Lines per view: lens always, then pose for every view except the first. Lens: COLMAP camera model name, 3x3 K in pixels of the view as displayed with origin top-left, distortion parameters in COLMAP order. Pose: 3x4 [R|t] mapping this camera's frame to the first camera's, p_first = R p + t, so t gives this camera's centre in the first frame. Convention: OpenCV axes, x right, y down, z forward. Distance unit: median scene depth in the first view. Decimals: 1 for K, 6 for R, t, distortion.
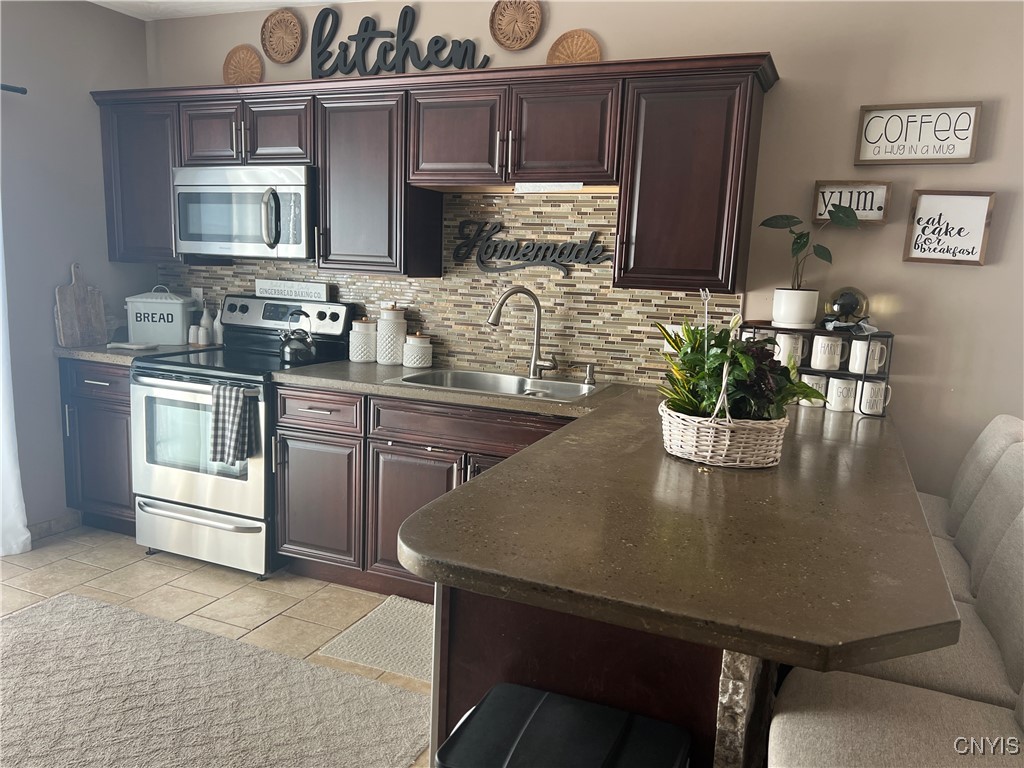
lens RADIAL K [[764.8, 0, 515.2], [0, 764.8, 391.0], [0, 0, 1]] dist [0.046907, -0.048566]
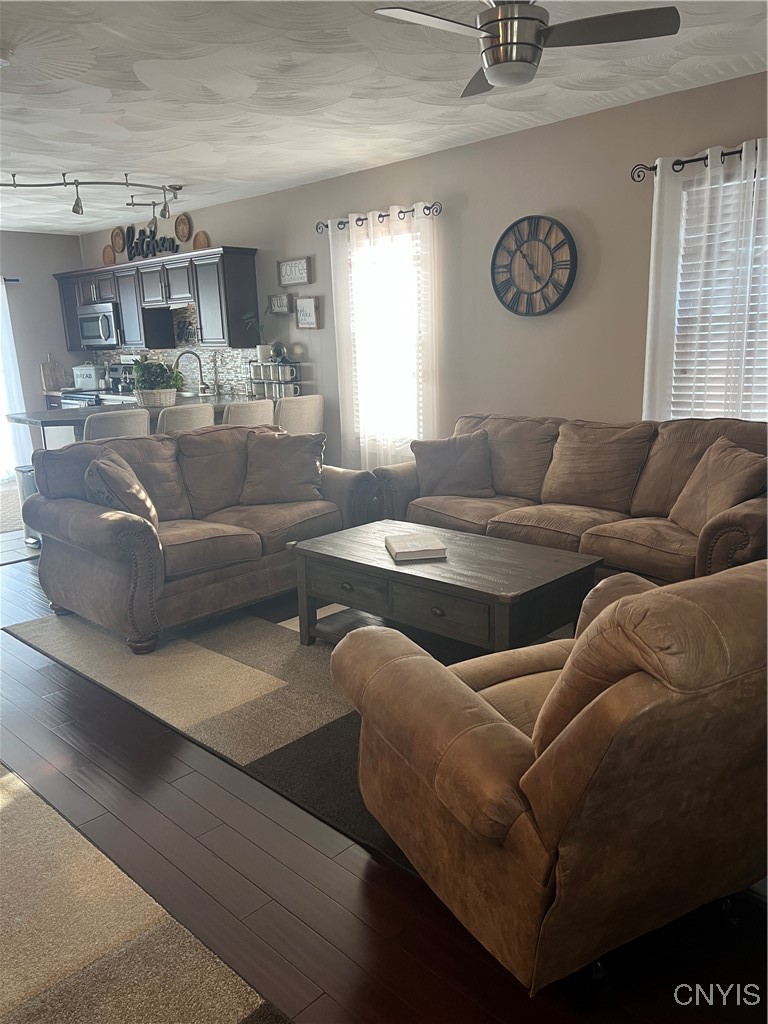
lens RADIAL K [[764.8, 0, 389.9], [0, 764.8, 517.7], [0, 0, 1]] dist [0.046907, -0.048566]
pose [[0.931544, 0.015818, -0.363286, 1.275049], [0.007540, 0.997998, 0.062788, 0.195257], [0.363552, -0.061228, 0.929560, -0.819918]]
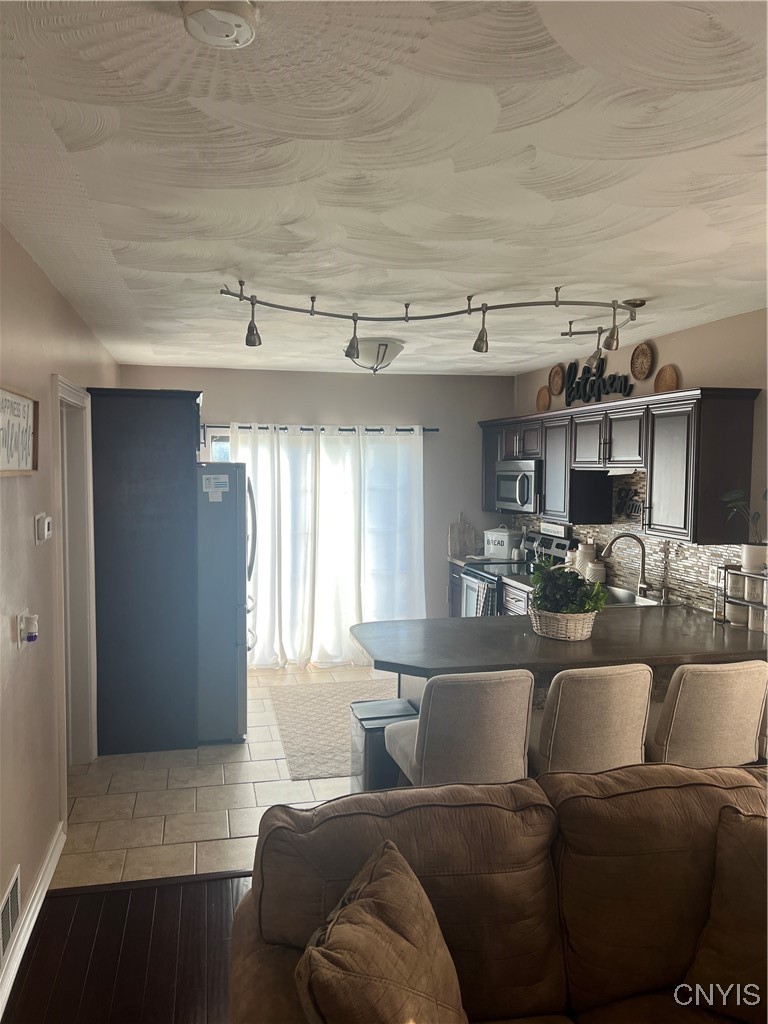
lens RADIAL K [[764.8, 0, 375.4], [0, 764.8, 522.4], [0, 0, 1]] dist [0.046907, -0.048566]
pose [[0.579657, 0.022493, -0.814550, 0.891237], [-0.115382, 0.991813, -0.054721, -0.016650], [0.806651, 0.125704, 0.577506, -0.258229]]
